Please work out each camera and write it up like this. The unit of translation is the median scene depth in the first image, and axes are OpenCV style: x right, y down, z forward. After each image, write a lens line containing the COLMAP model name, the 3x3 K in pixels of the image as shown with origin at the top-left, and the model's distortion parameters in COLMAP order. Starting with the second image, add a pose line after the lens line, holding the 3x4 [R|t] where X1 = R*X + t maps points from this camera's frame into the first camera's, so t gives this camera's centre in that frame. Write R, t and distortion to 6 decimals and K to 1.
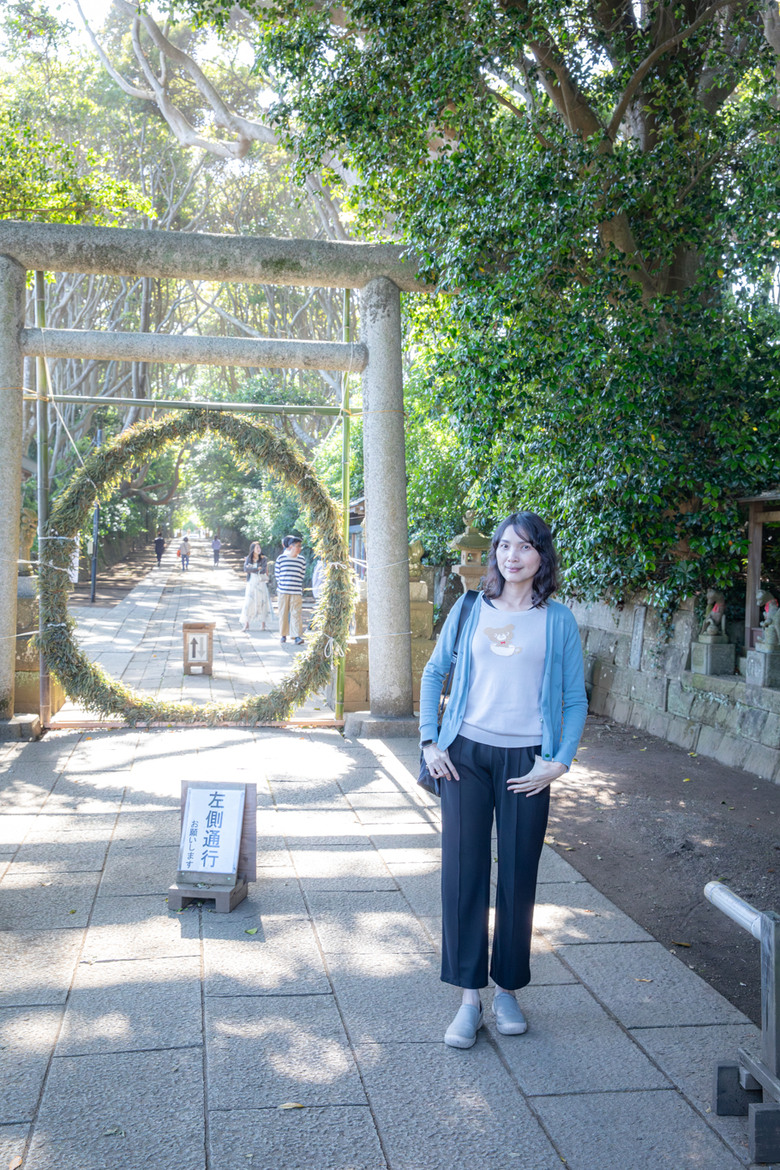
lens RADIAL K [[1239.8, 0, 390.0], [0, 1239.8, 585.0], [0, 0, 1]] dist [0.005791, 0.008417]
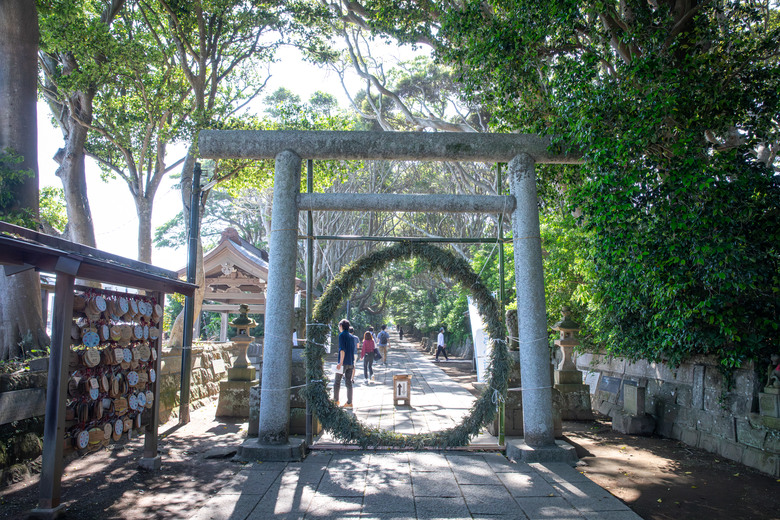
lens RADIAL K [[546.4, 0, 389.8], [0, 546.4, 271.2], [0, 0, 1]] dist [-0.103159, 0.073300]
pose [[0.987538, -0.026135, -0.155198, -0.069012], [0.003846, 0.989829, -0.142213, -0.006131], [0.157336, 0.139844, 0.977594, 0.327778]]
